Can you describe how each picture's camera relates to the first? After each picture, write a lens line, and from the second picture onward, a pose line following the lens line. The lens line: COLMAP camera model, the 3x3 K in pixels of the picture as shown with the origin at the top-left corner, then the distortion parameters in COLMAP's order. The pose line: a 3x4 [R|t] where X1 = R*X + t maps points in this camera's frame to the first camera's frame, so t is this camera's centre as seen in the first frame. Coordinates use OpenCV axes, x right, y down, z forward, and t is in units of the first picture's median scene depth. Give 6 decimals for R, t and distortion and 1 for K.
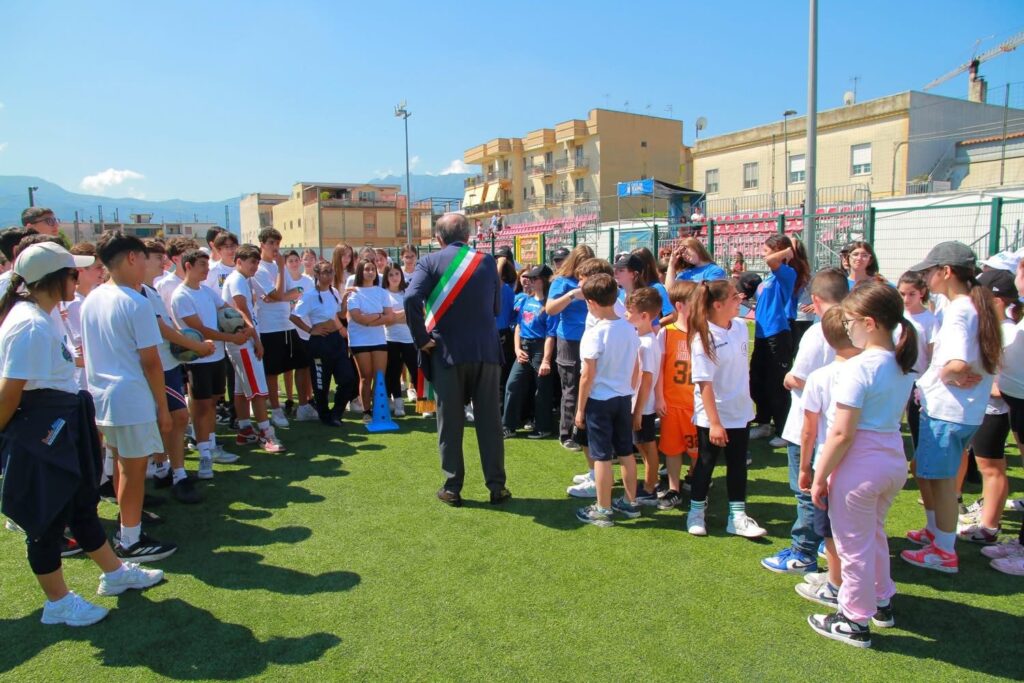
lens RADIAL K [[741.8, 0, 511.9], [0, 741.8, 319.6], [0, 0, 1]] dist [-0.000741, 0.007311]
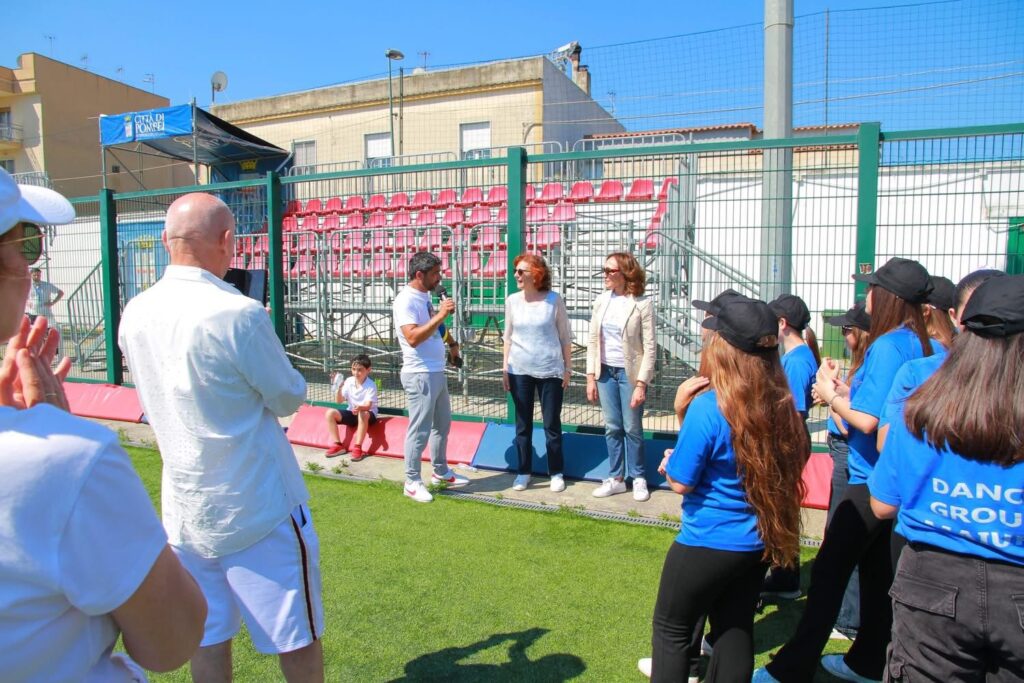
lens RADIAL K [[741.8, 0, 511.9], [0, 741.8, 319.6], [0, 0, 1]] dist [-0.000741, 0.007311]
pose [[0.771326, -0.010863, 0.636348, 0.034392], [0.034735, 0.999083, -0.025047, -0.024288], [-0.635492, 0.041423, 0.770995, 0.419178]]
